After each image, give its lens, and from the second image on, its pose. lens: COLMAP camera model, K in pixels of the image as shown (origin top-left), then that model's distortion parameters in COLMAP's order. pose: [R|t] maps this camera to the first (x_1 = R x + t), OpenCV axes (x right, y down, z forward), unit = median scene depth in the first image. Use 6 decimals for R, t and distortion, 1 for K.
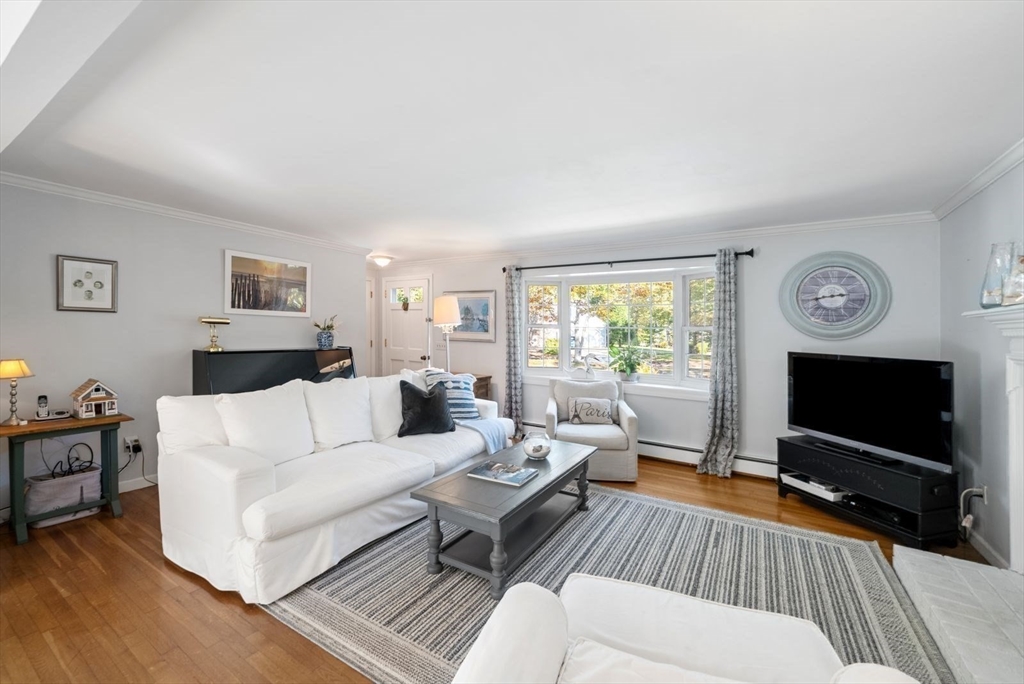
lens RADIAL K [[401.1, 0, 526.0], [0, 401.1, 321.5], [0, 0, 1]] dist [0.004656, -0.000256]
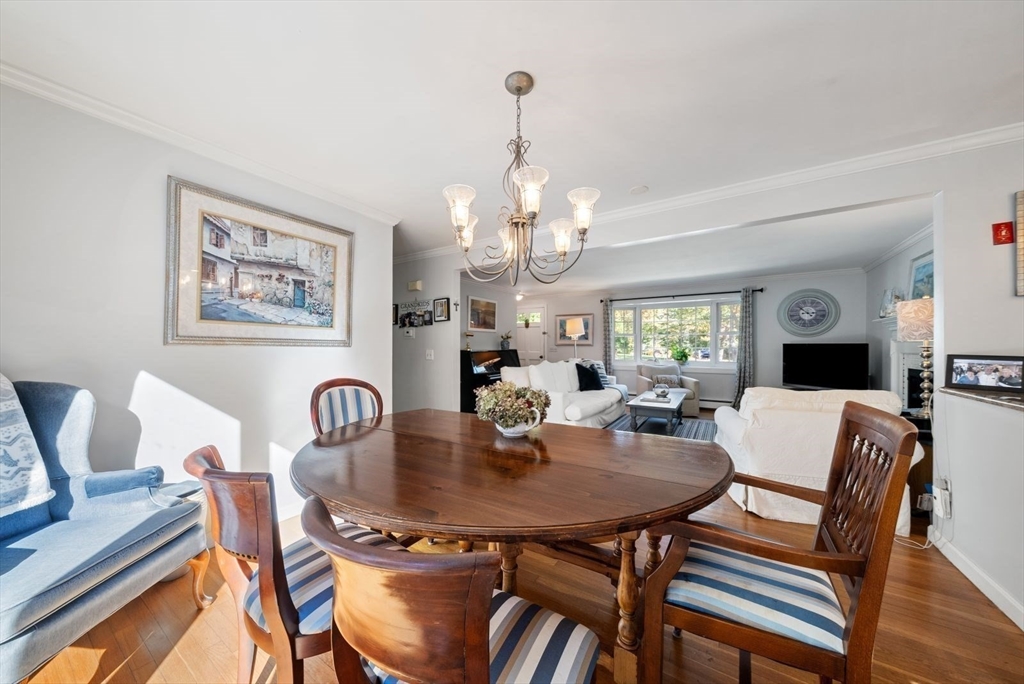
lens RADIAL K [[340.6, 0, 508.0], [0, 340.6, 351.7], [0, 0, 1]] dist [-0.010195, -0.000109]
pose [[0.999377, -0.021681, -0.027837, -0.527879], [0.022787, 0.998939, 0.040020, 0.018611], [0.026940, -0.040629, 0.998811, -0.547598]]
